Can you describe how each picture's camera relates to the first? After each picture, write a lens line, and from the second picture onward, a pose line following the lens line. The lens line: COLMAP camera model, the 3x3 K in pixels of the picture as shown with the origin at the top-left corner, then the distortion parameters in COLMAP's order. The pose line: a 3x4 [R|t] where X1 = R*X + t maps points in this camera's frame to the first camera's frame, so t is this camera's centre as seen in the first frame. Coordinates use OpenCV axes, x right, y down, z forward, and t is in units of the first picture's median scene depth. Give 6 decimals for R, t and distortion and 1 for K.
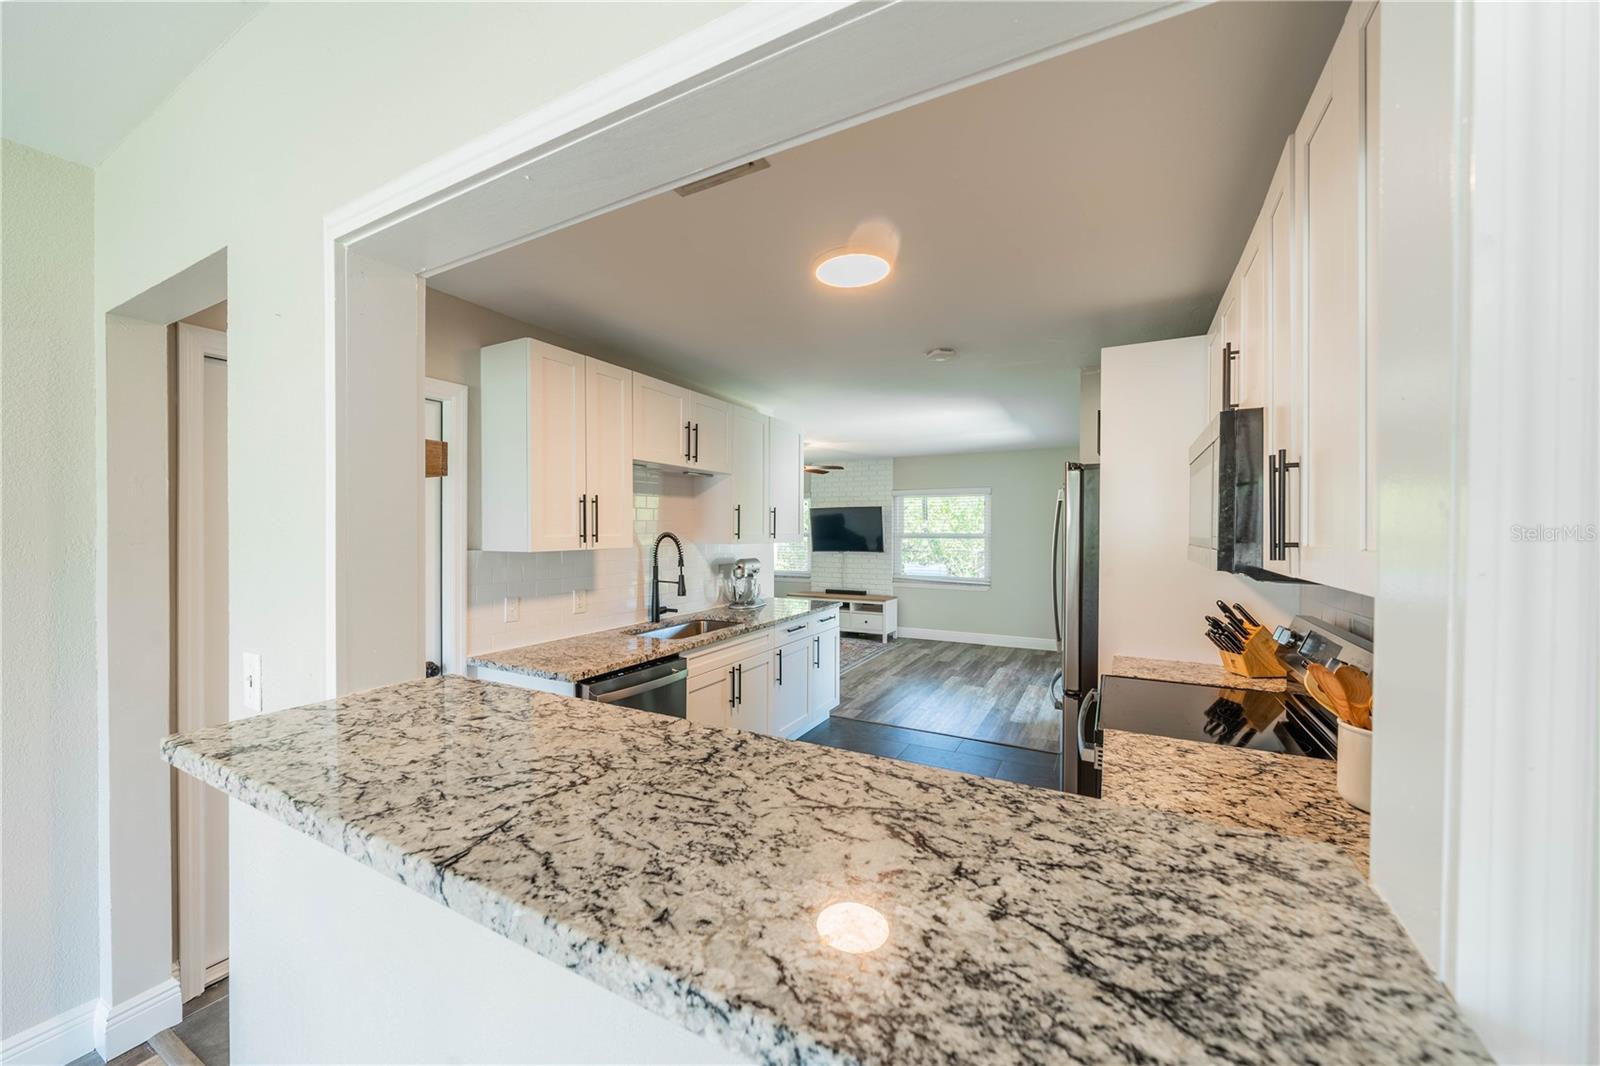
lens RADIAL K [[584.7, 0, 793.9], [0, 584.7, 529.8], [0, 0, 1]] dist [-0.001407, 0.000105]
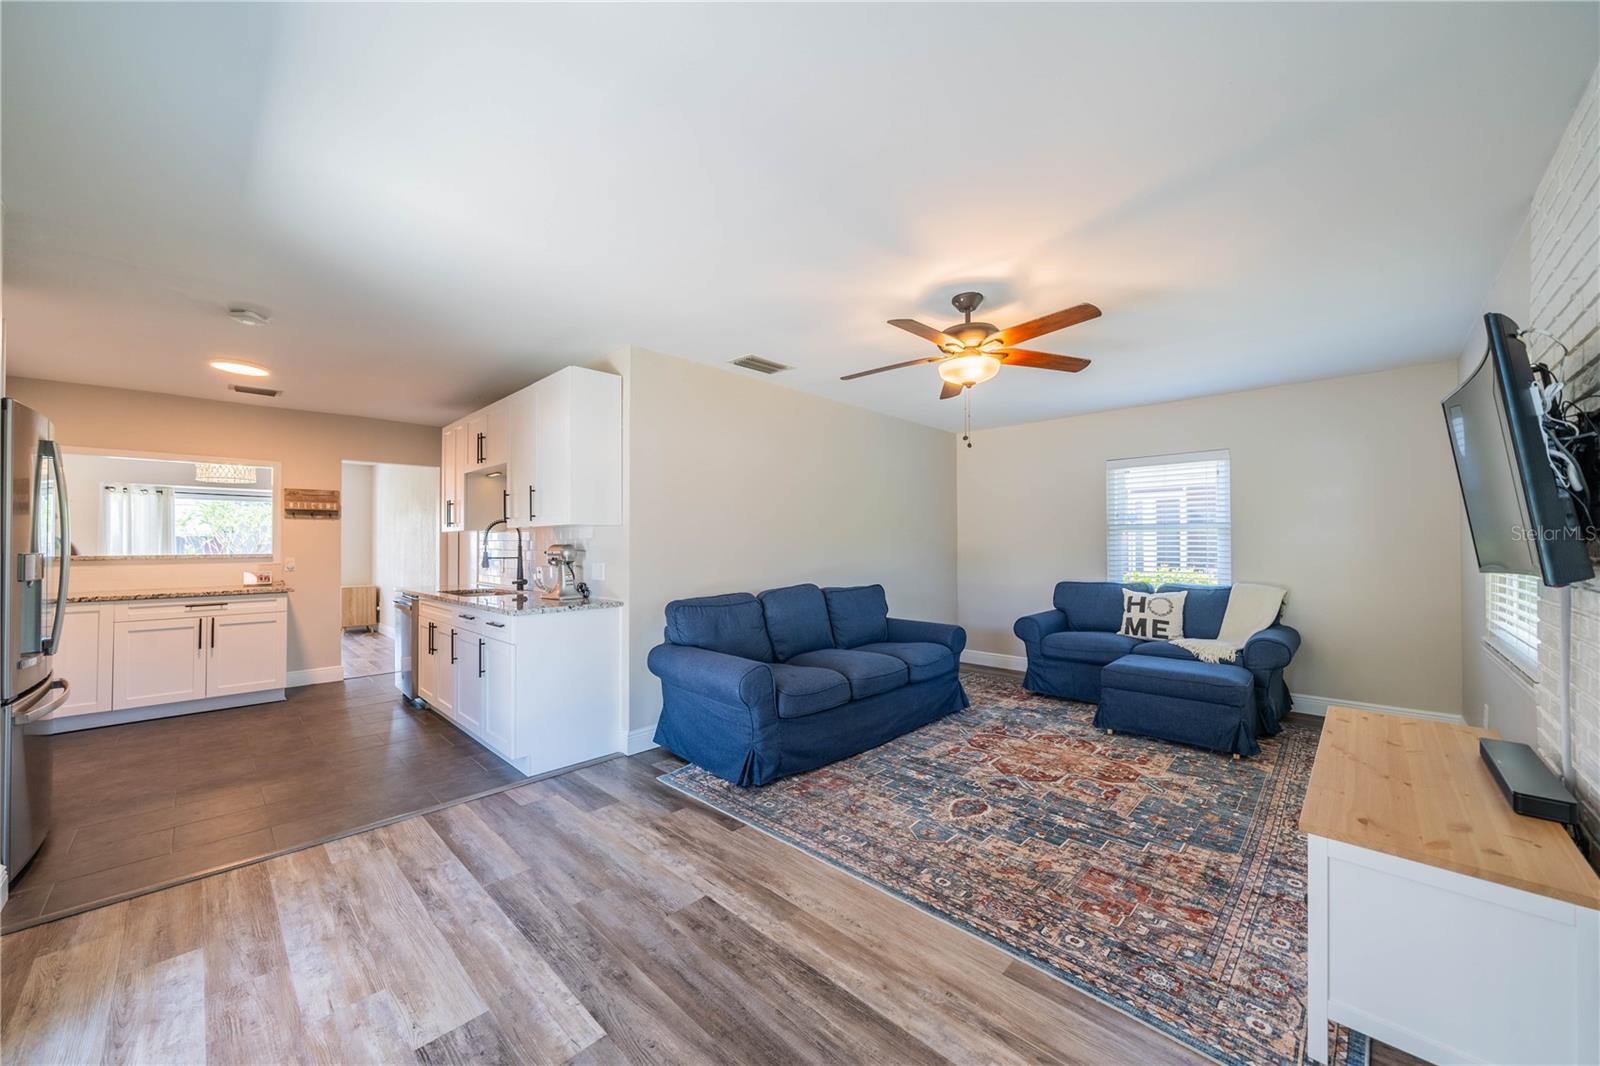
lens RADIAL K [[584.7, 0, 790.2], [0, 584.7, 536.0], [0, 0, 1]] dist [-0.001407, 0.000105]
pose [[-0.276288, -0.012516, -0.960993, 0.896688], [0.004562, 0.999887, -0.014334, 0.065283], [0.961064, -0.008344, -0.276200, 2.077558]]
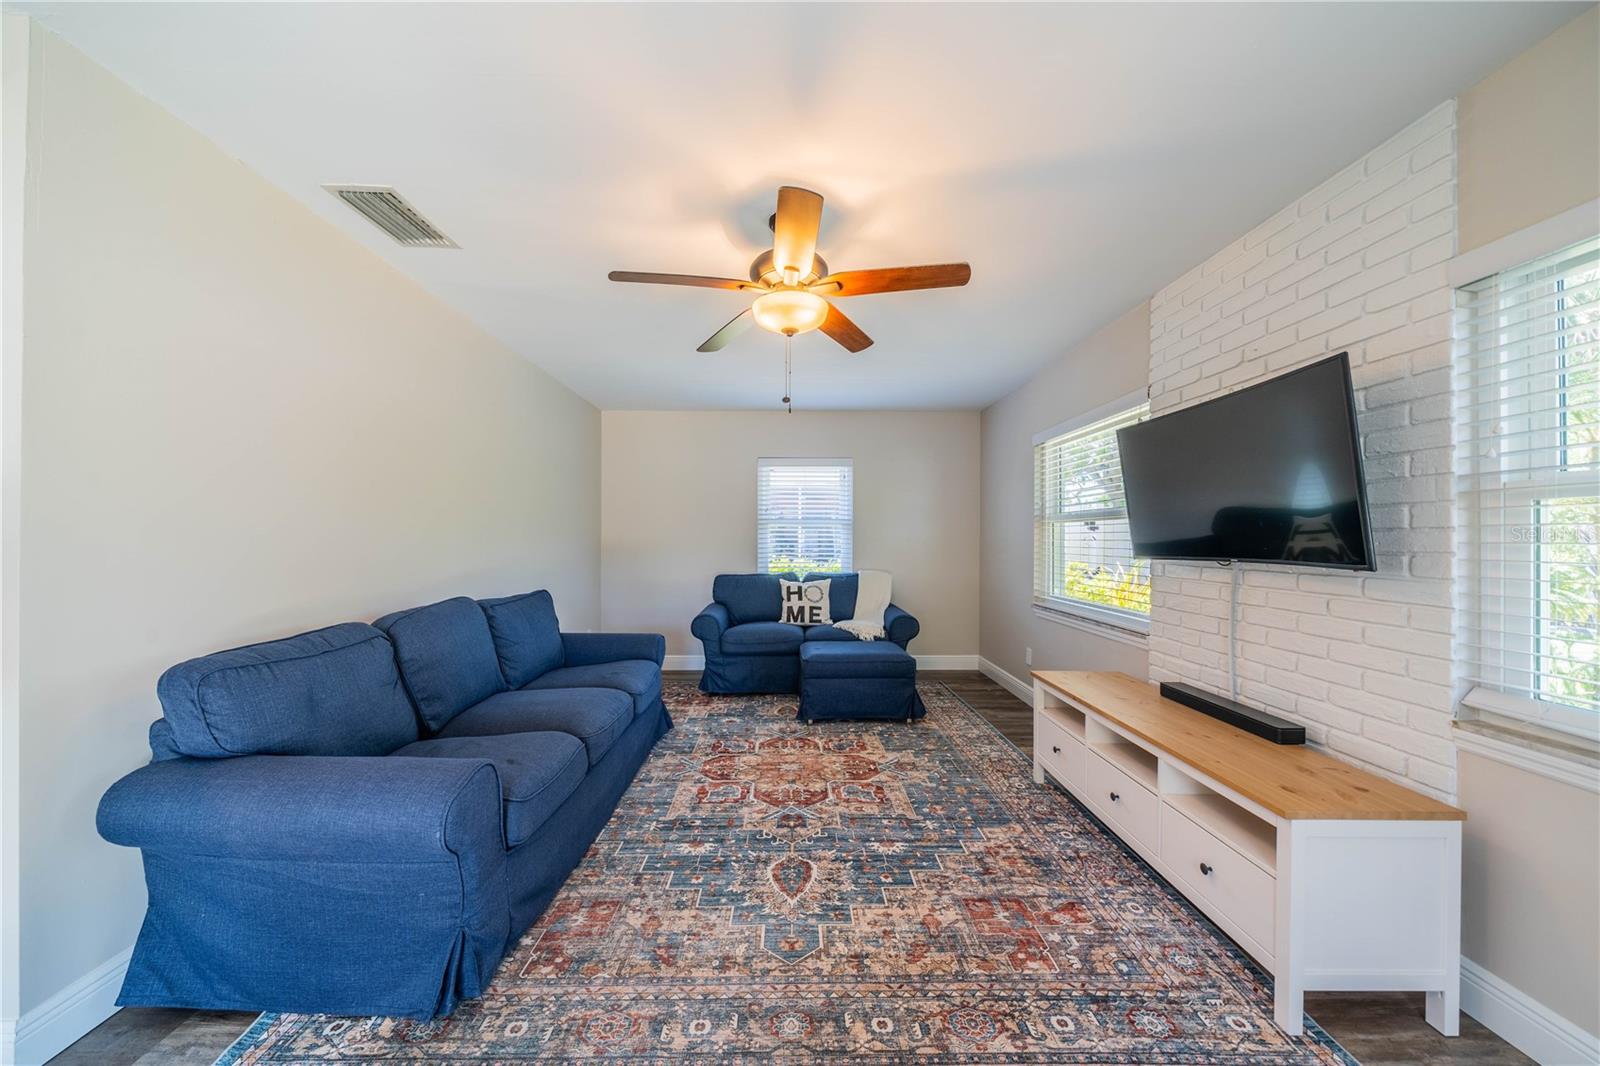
lens RADIAL K [[548.8, 0, 790.4], [0, 548.8, 535.7], [0, 0, 1]] dist [-0.002977, -0.001067]
pose [[0.485690, -0.000438, -0.874131, 0.546352], [-0.001344, 0.999998, -0.001248, 0.066267], [0.874130, 0.001781, 0.485688, 1.786220]]
